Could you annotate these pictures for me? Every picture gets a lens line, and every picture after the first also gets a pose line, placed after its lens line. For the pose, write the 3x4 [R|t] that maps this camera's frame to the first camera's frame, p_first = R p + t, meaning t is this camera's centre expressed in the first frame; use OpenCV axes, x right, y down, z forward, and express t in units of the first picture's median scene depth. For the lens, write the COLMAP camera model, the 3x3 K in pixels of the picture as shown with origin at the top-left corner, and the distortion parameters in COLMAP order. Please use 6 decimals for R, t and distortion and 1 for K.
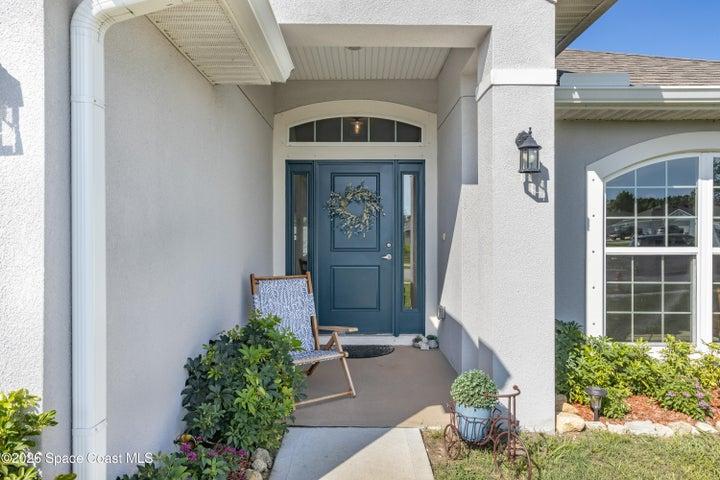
lens RADIAL K [[505.3, 0, 359.0], [0, 505.3, 238.2], [0, 0, 1]] dist [0.002379, 0.000009]
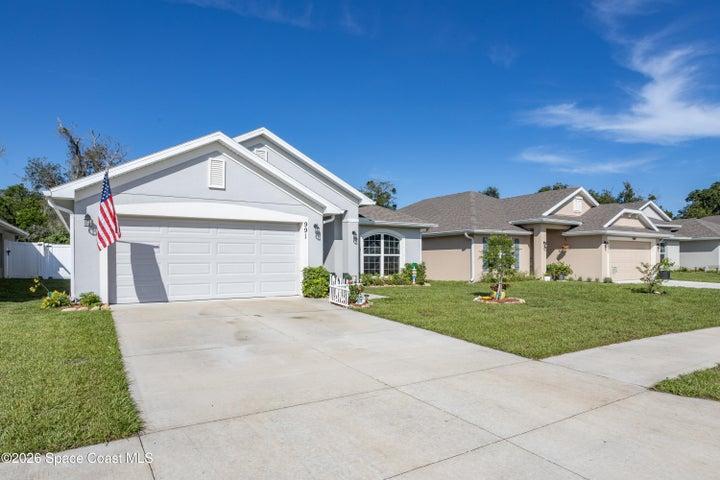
lens RADIAL K [[430.0, 0, 358.6], [0, 430.0, 255.1], [0, 0, 1]] dist [0.017523, 0.002212]
pose [[0.860321, -0.001400, 0.509752, -1.443595], [0.011879, 0.999780, -0.017303, 0.089004], [-0.509615, 0.020941, 0.860148, -2.173560]]
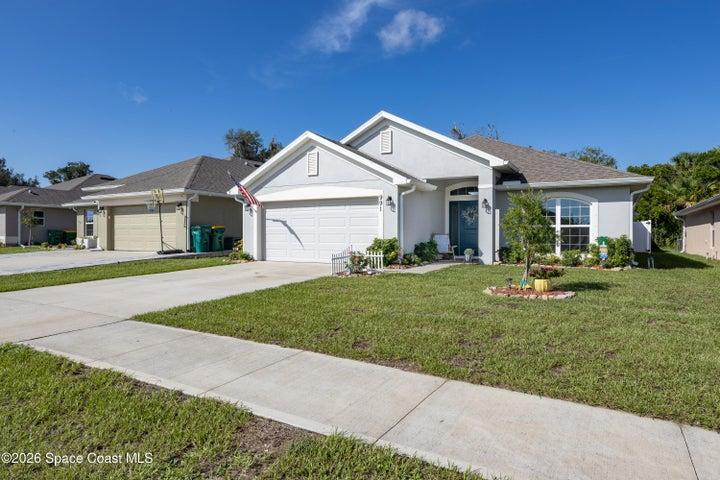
lens RADIAL K [[430.8, 0, 362.8], [0, 430.8, 236.1], [0, 0, 1]] dist [-0.030535, 0.000298]
pose [[0.868023, 0.000285, -0.496524, 0.973785], [-0.003958, 0.999972, -0.006346, 0.117309], [0.496508, 0.007474, 0.868000, -2.188611]]
